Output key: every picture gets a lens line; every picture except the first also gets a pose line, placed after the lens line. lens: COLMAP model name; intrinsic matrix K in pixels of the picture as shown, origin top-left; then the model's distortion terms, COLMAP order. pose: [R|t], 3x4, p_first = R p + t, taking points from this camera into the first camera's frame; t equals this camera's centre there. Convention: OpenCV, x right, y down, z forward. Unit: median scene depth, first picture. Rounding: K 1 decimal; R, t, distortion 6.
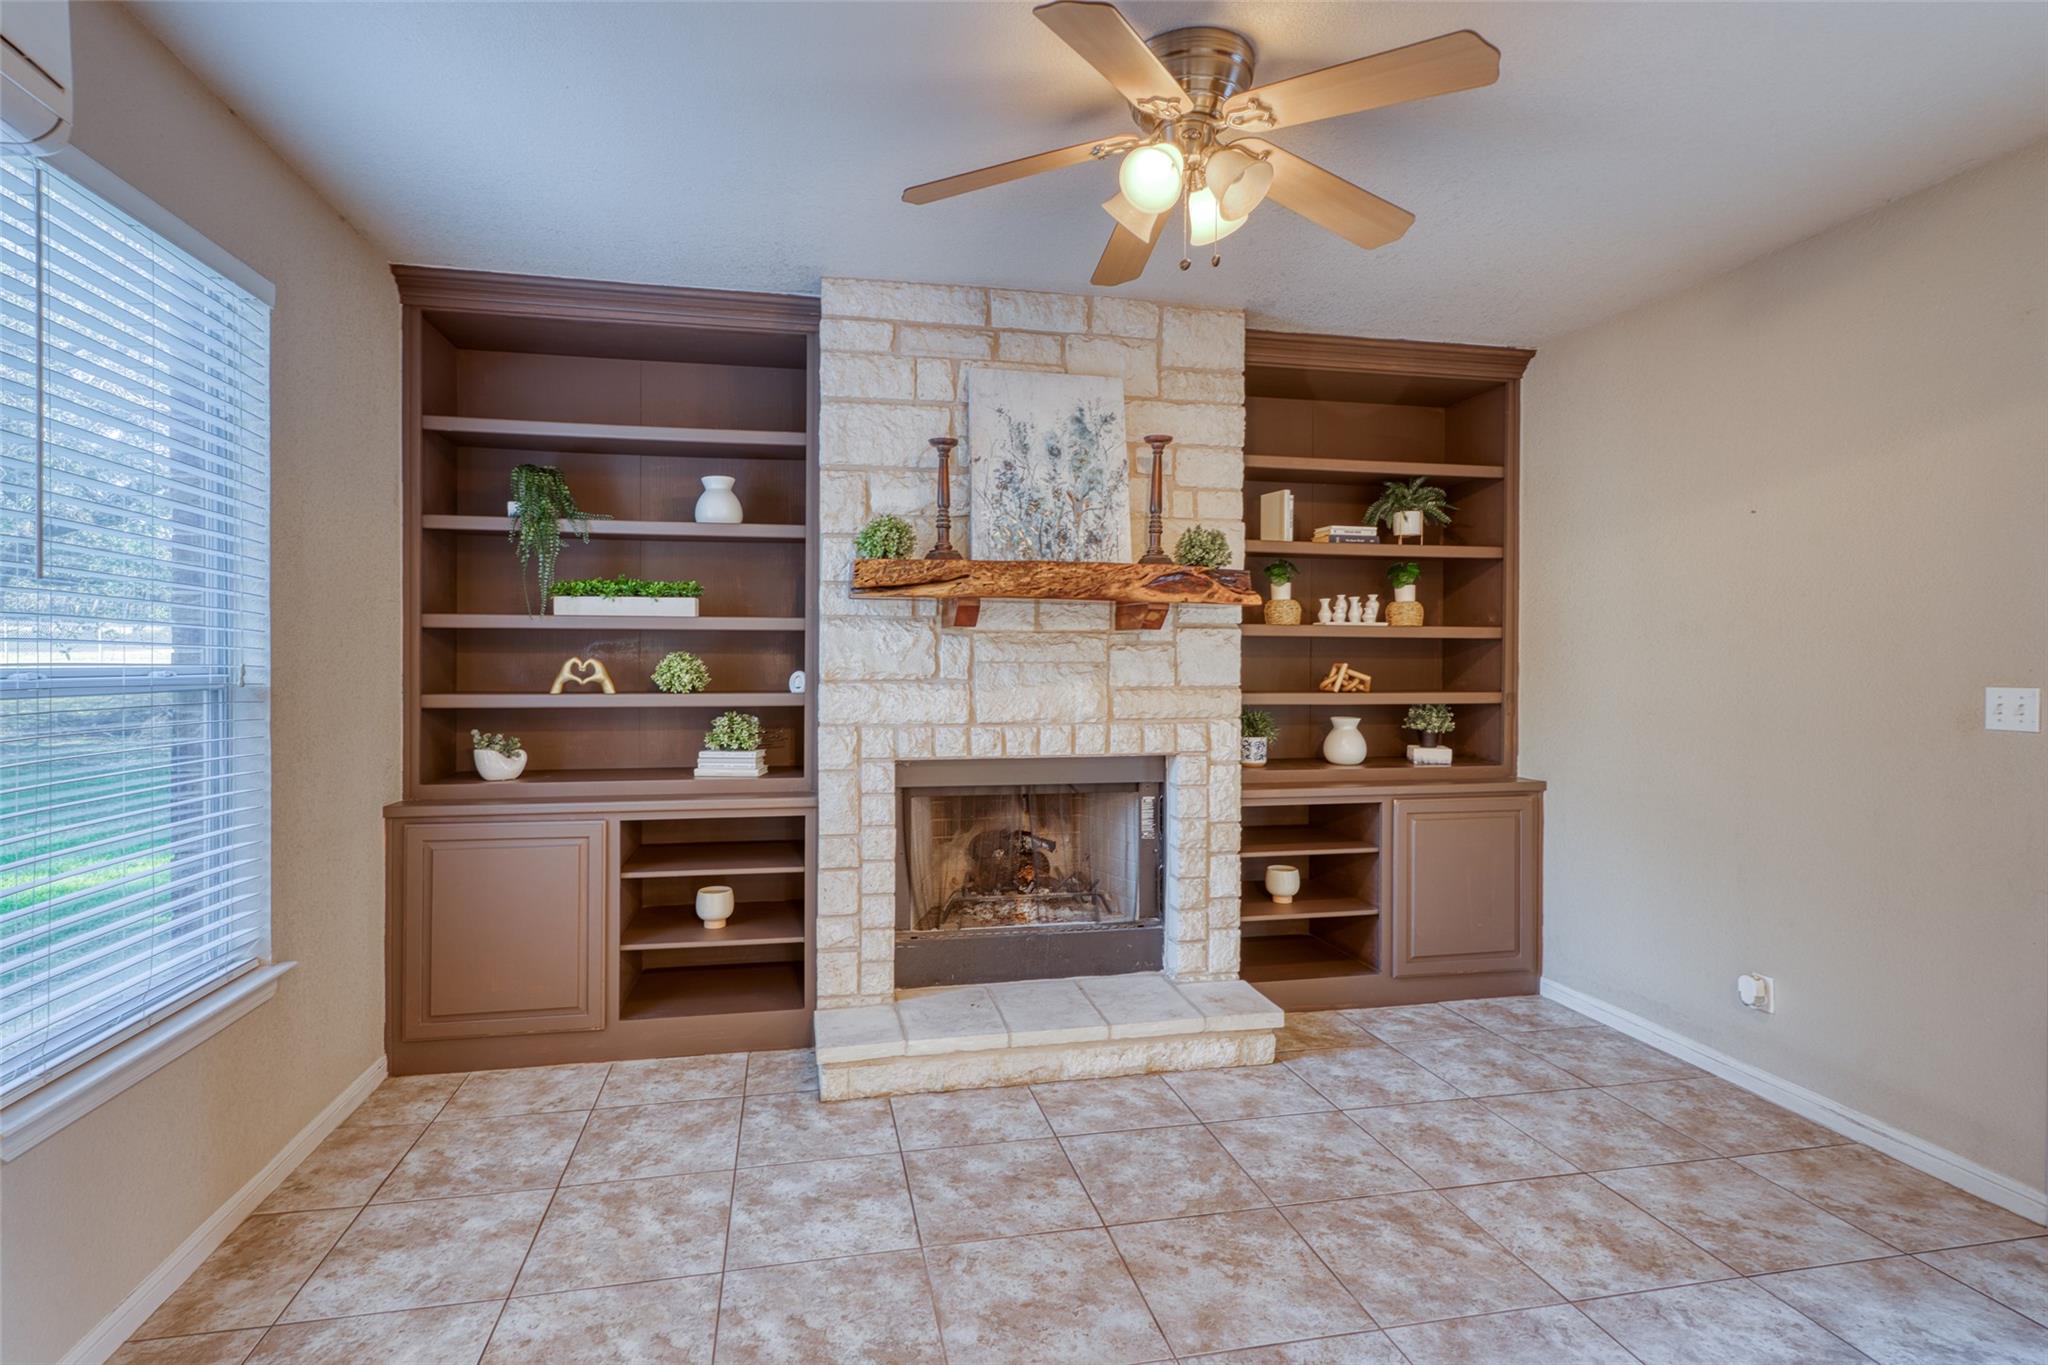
lens RADIAL K [[957.2, 0, 1007.3], [0, 957.2, 680.5], [0, 0, 1]] dist [0.002118, 0.000446]
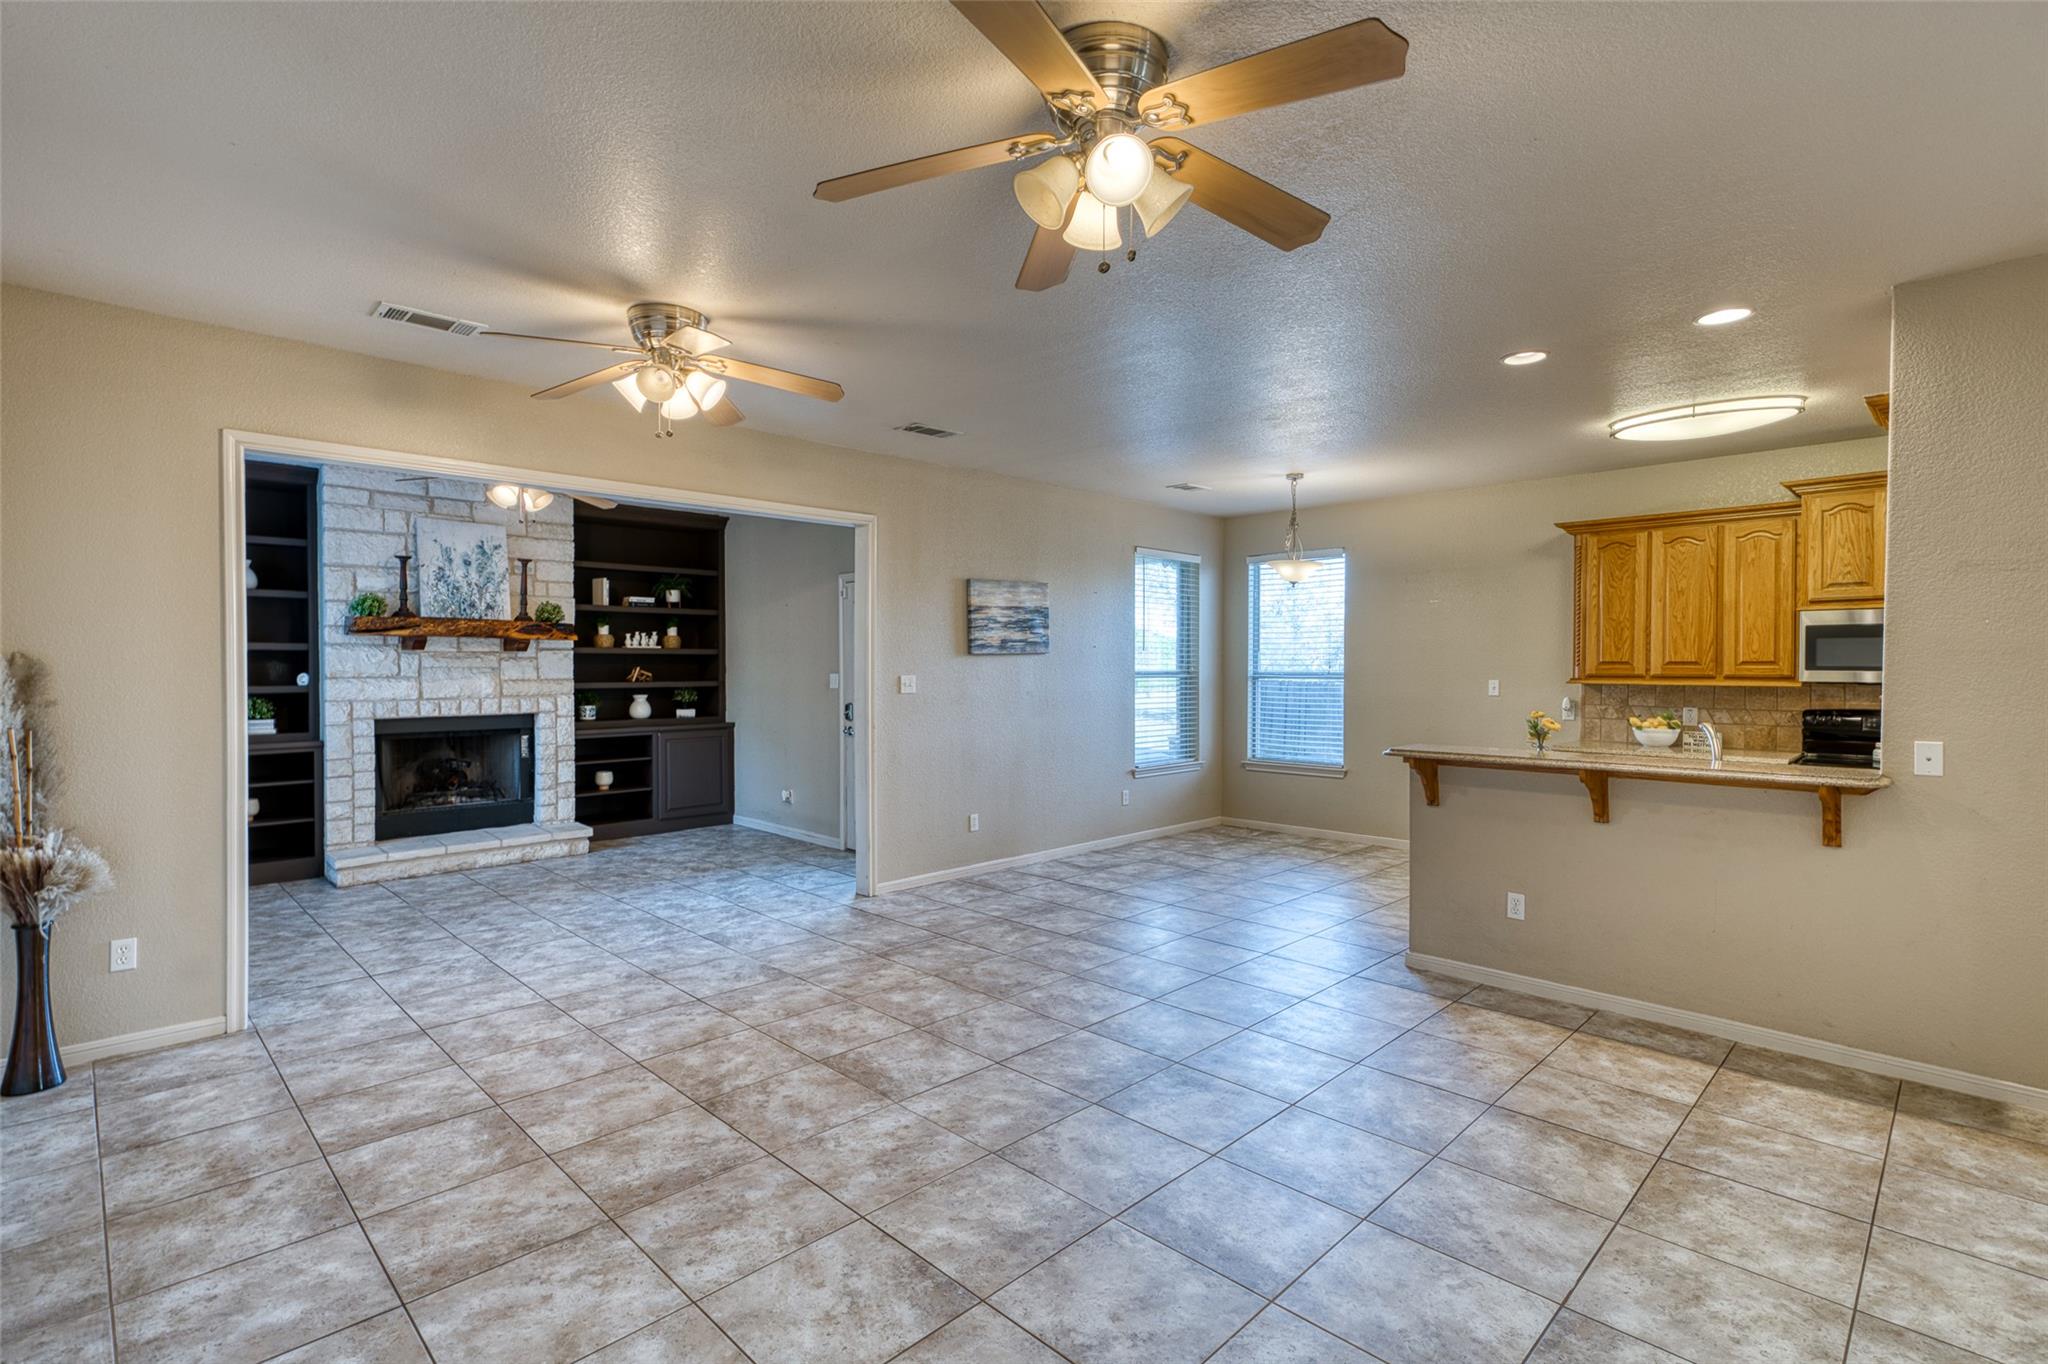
lens RADIAL K [[957.2, 0, 1007.3], [0, 957.2, 680.0], [0, 0, 1]] dist [0.002118, 0.000446]
pose [[0.848294, -0.011805, 0.529394, -0.055494], [0.012903, 0.999915, 0.001621, 0.018333], [-0.529369, 0.005456, 0.848374, -1.279080]]
